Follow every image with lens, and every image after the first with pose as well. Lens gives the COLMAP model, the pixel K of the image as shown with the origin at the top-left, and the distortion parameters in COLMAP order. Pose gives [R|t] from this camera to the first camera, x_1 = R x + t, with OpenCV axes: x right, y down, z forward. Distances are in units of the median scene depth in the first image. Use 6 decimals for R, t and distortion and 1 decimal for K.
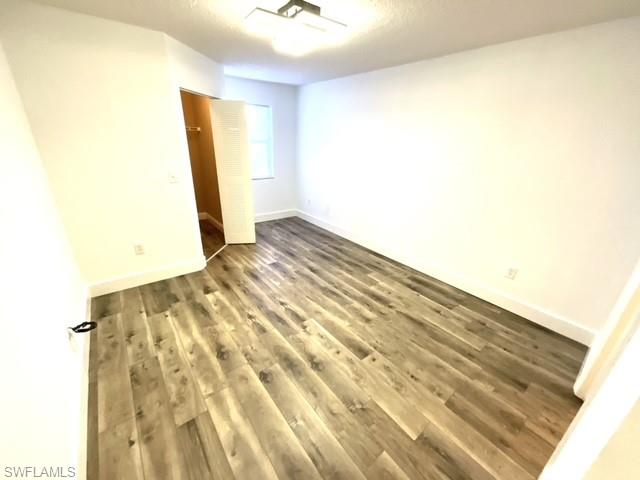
lens RADIAL K [[258.4, 0, 320.0], [0, 258.4, 240.0], [0, 0, 1]] dist [0.000974, 0.000470]
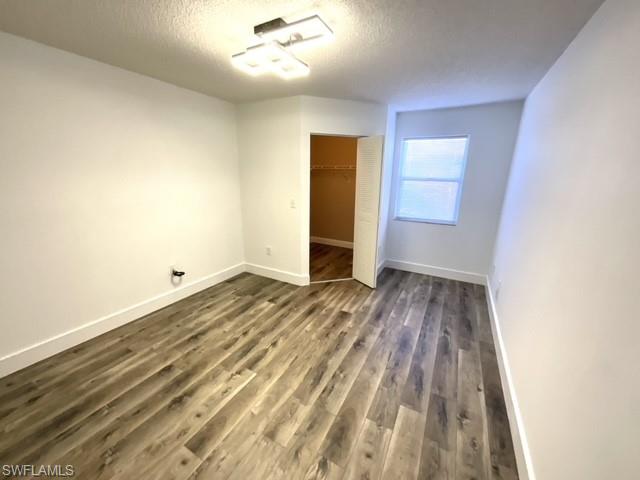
lens RADIAL K [[258.4, 0, 320.0], [0, 258.4, 240.0], [0, 0, 1]] dist [0.000974, 0.000470]
pose [[0.399357, 0.204223, -0.893760, 0.638233], [-0.344340, 0.936912, 0.060222, -0.199729], [0.849673, 0.283707, 0.444484, 0.618363]]
